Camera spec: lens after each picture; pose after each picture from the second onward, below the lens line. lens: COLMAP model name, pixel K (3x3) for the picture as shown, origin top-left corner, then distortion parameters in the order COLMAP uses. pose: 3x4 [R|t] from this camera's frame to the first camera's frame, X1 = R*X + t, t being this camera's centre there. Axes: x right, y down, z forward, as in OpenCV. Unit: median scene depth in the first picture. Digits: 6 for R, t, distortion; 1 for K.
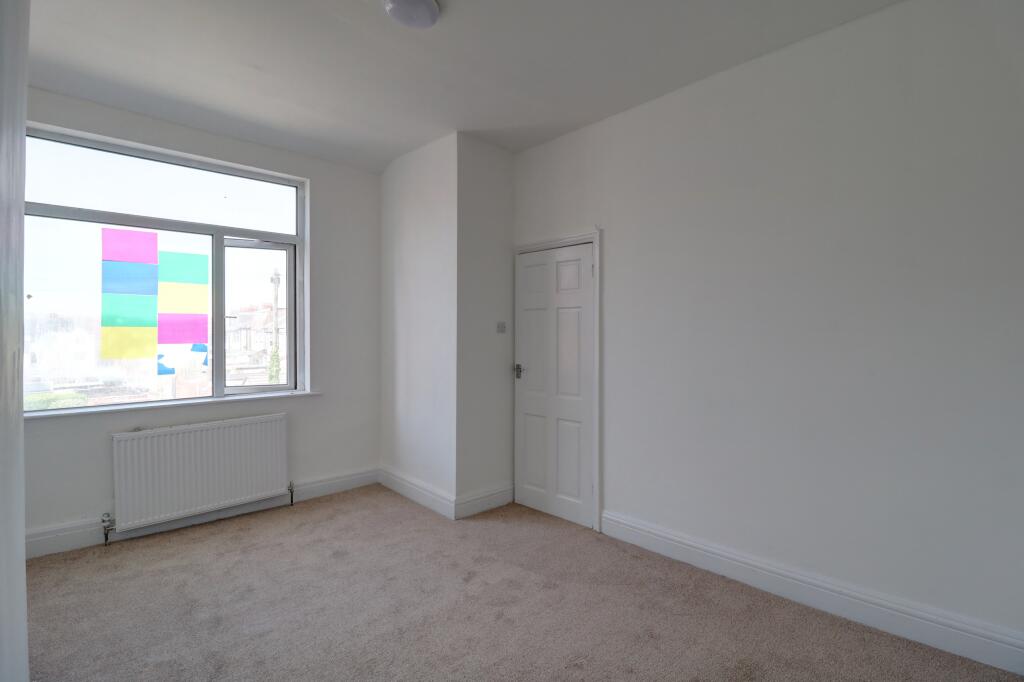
lens RADIAL K [[488.9, 0, 513.8], [0, 488.9, 327.7], [0, 0, 1]] dist [-0.000496, -0.000636]
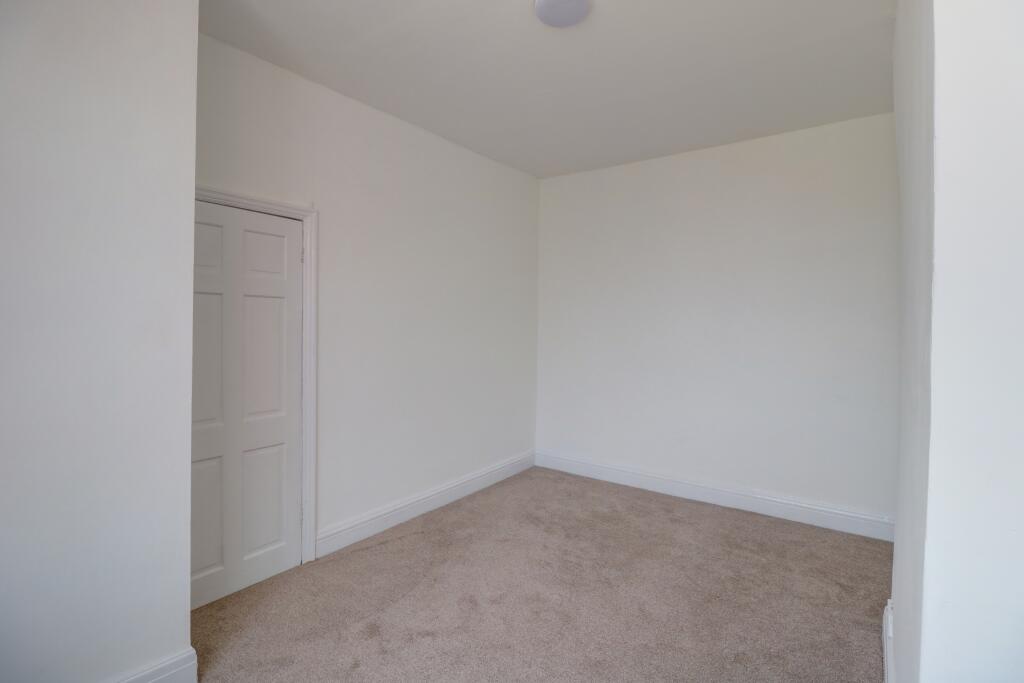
lens RADIAL K [[488.9, 0, 513.8], [0, 488.9, 328.2], [0, 0, 1]] dist [-0.000496, -0.000636]
pose [[-0.189821, 0.010051, 0.981767, -0.691700], [-0.007955, 0.999899, -0.011775, 0.012115], [-0.981786, -0.010045, -0.189722, 0.755273]]
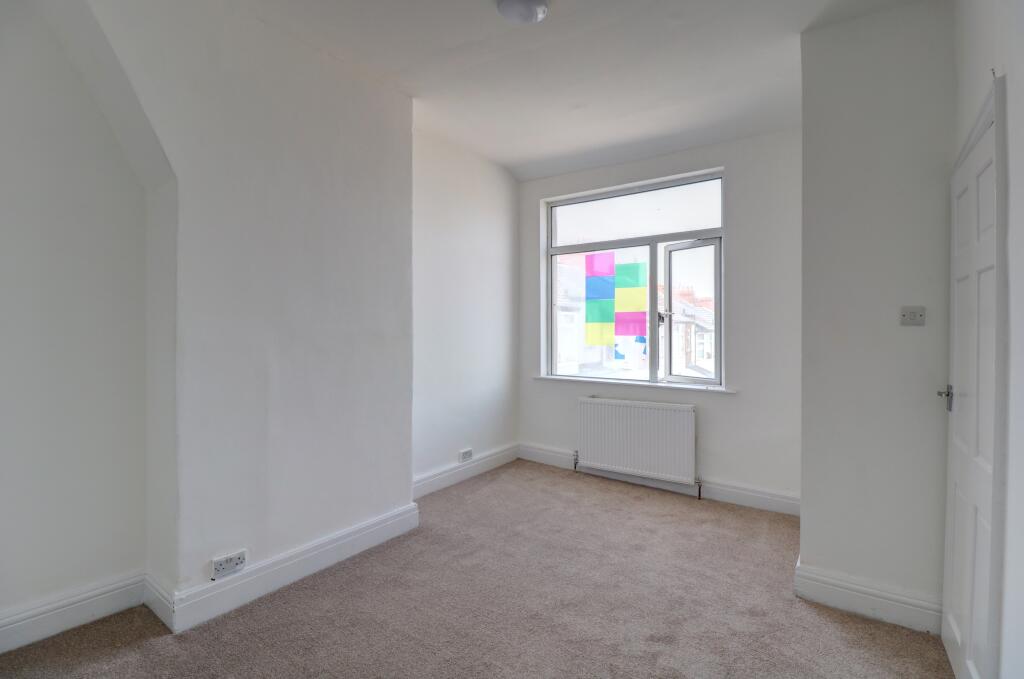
lens RADIAL K [[467.4, 0, 512.5], [0, 467.4, 324.5], [0, 0, 1]] dist [-0.002066, -0.000408]
pose [[0.208149, -0.008580, -0.978059, 0.442934], [0.002277, 0.999963, -0.008287, 0.013571], [0.978094, -0.000502, 0.208161, 0.466240]]
